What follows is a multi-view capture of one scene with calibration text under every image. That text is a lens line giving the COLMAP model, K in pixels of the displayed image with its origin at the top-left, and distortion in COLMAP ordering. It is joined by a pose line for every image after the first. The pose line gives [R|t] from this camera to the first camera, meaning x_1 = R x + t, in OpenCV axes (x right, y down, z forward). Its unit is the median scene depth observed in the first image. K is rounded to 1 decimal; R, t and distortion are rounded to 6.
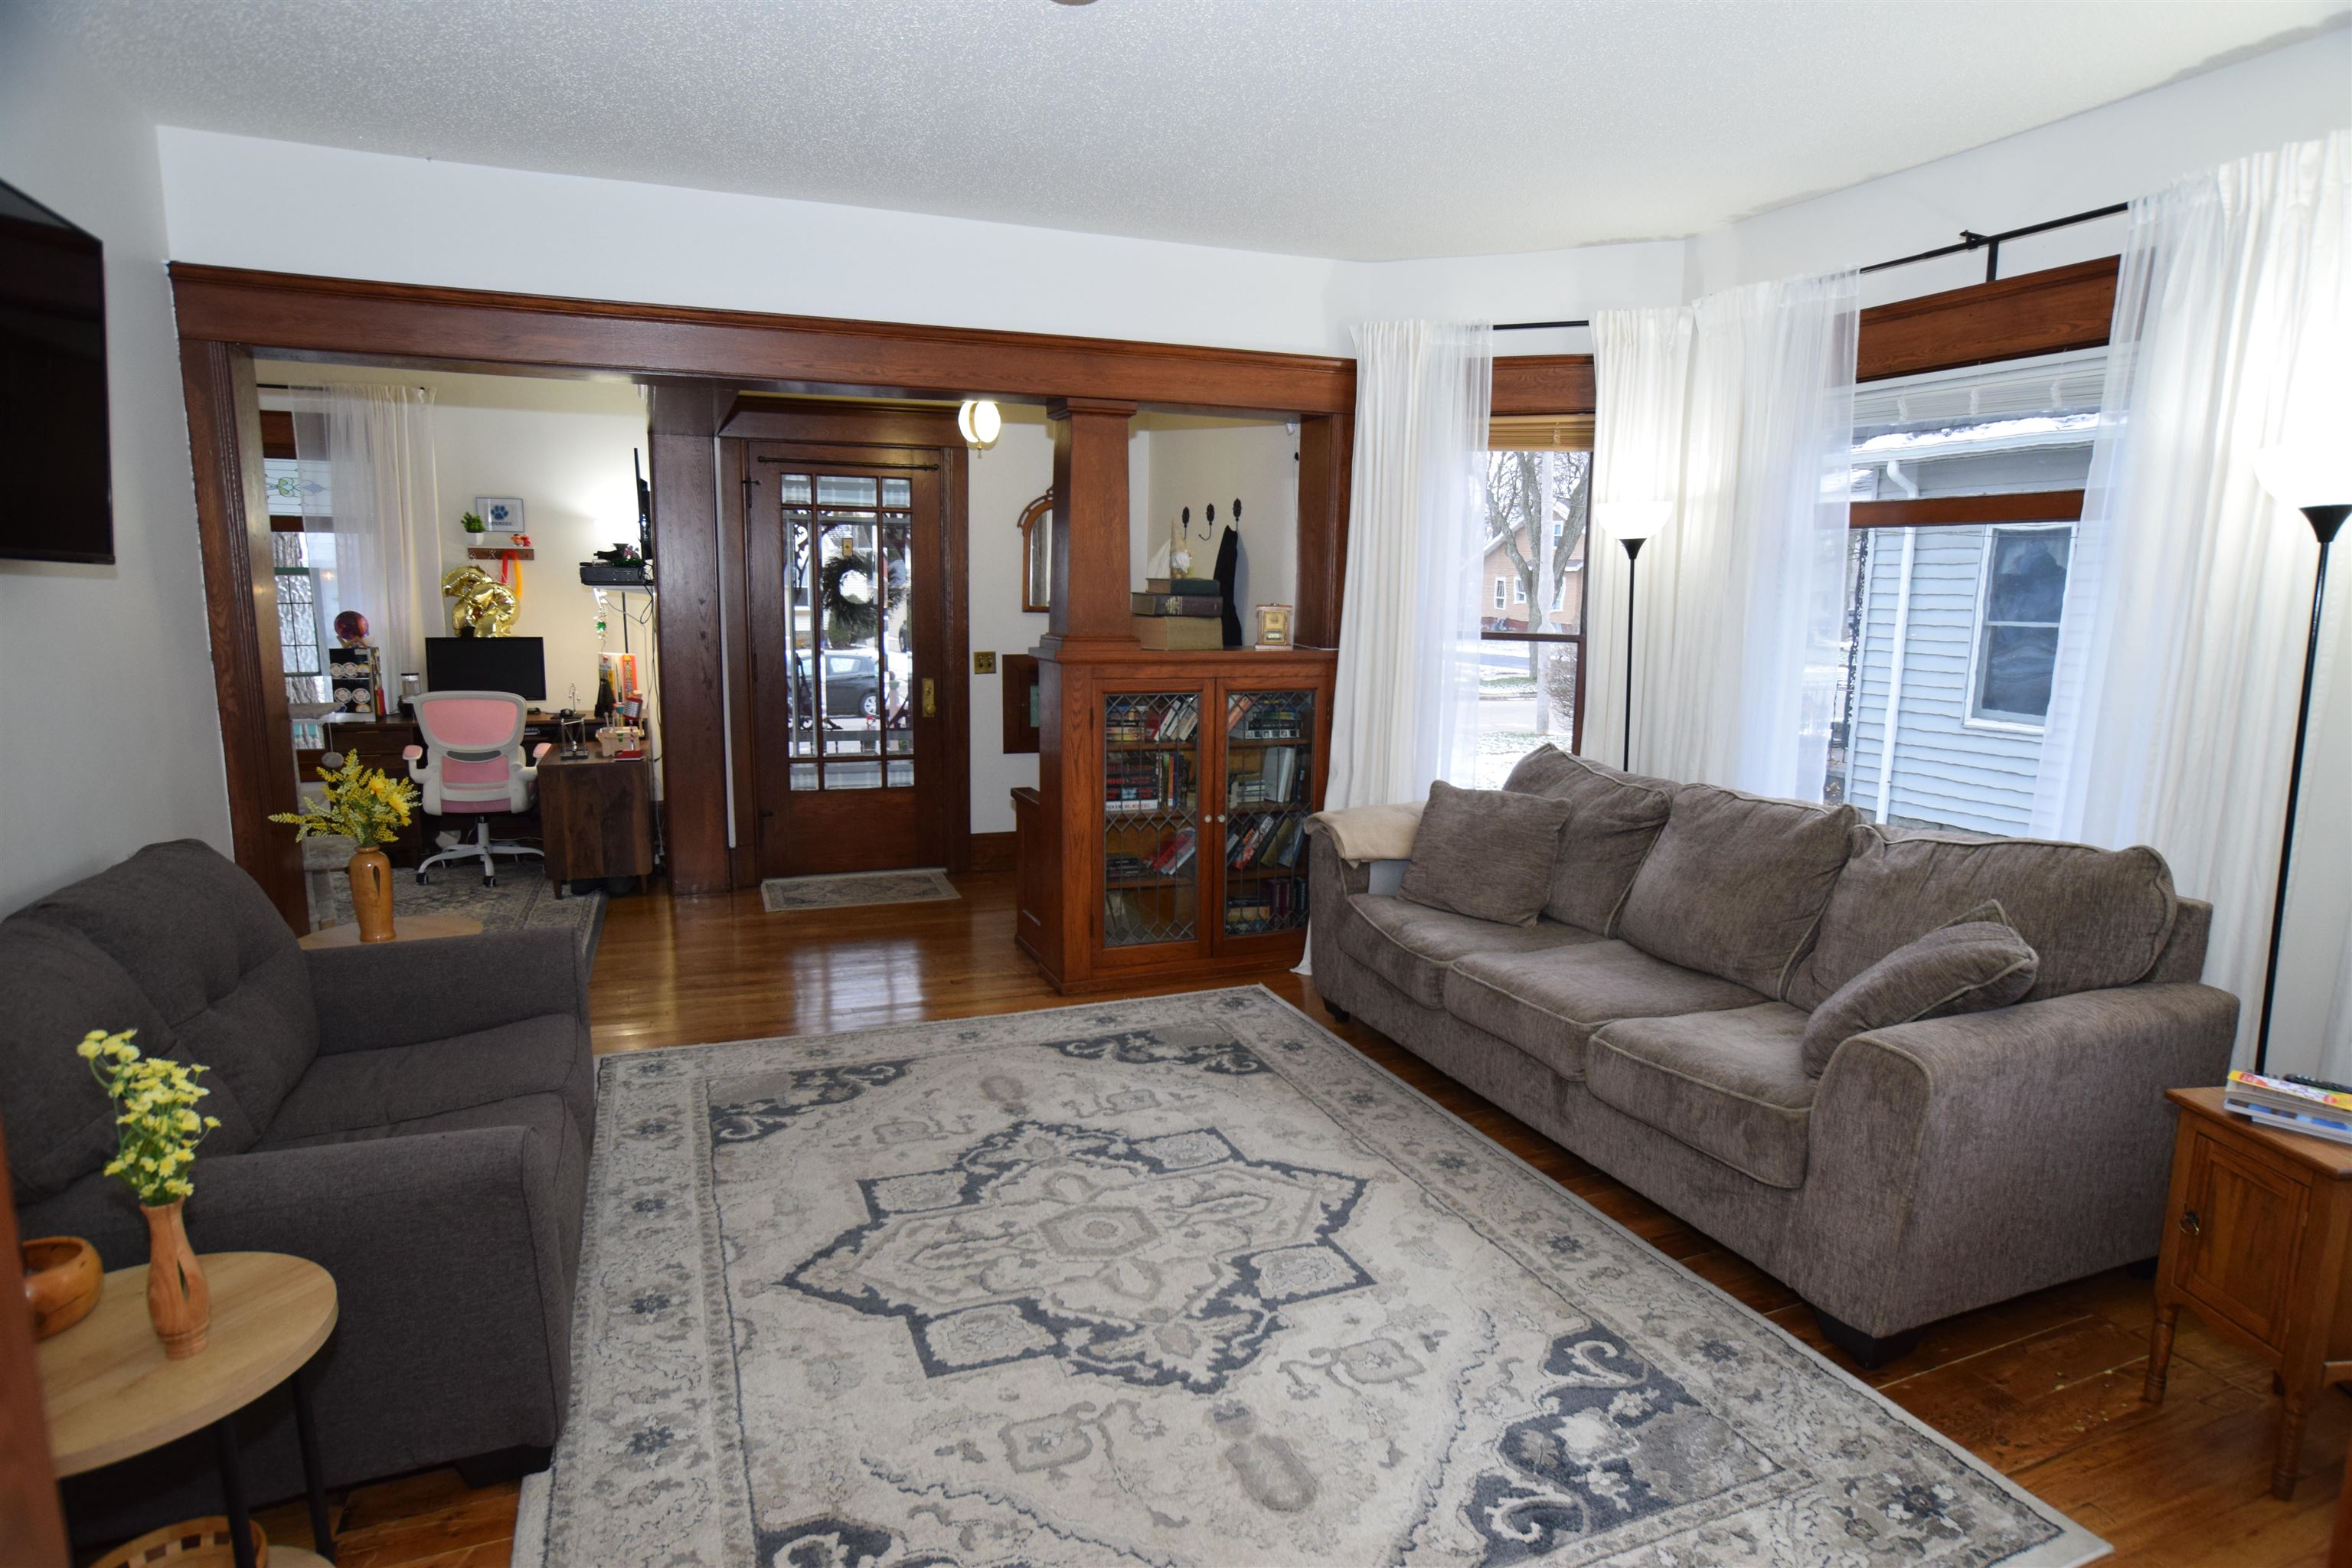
lens RADIAL K [[1245.3, 0, 1173.7], [0, 1245.3, 778.1], [0, 0, 1]] dist [0.000259, 0.000626]
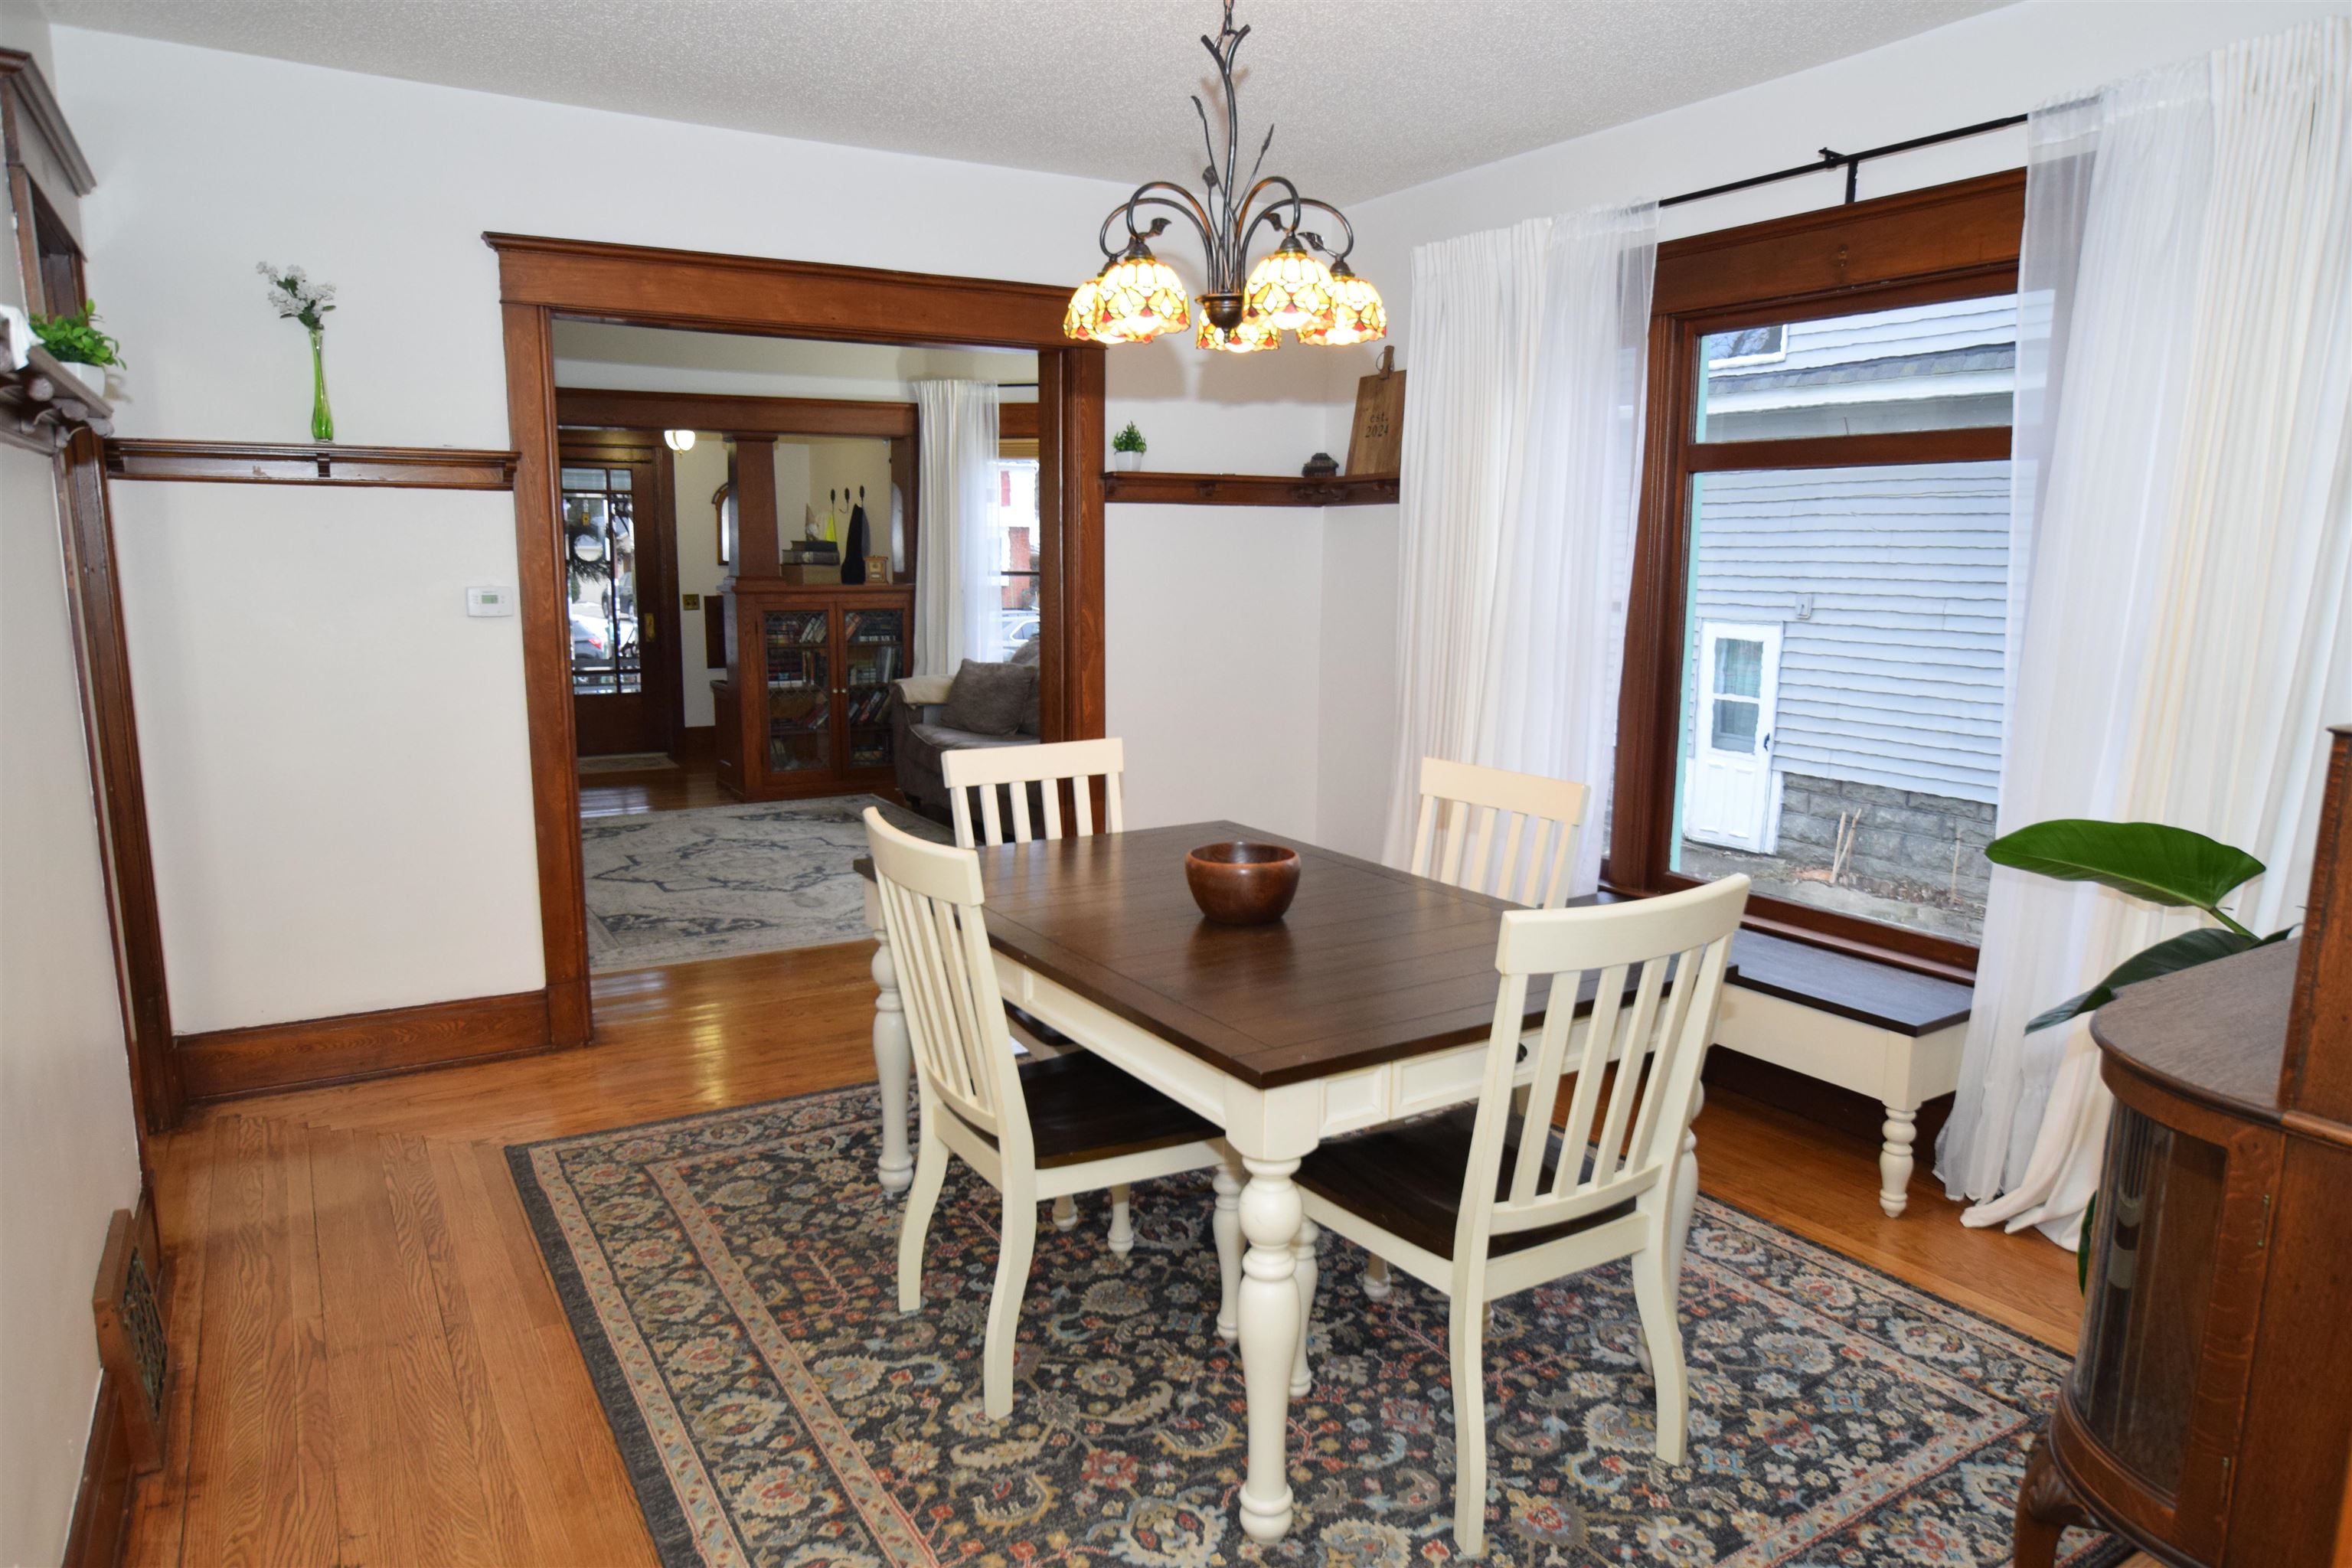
lens RADIAL K [[1505.4, 0, 1178.7], [0, 1505.4, 797.5], [0, 0, 1]] dist [-0.033949, -0.002064]
pose [[0.988479, -0.033094, 0.147694, 0.170969], [0.031142, 0.999395, 0.015513, 0.150280], [-0.148118, -0.010735, 0.988911, -0.952310]]
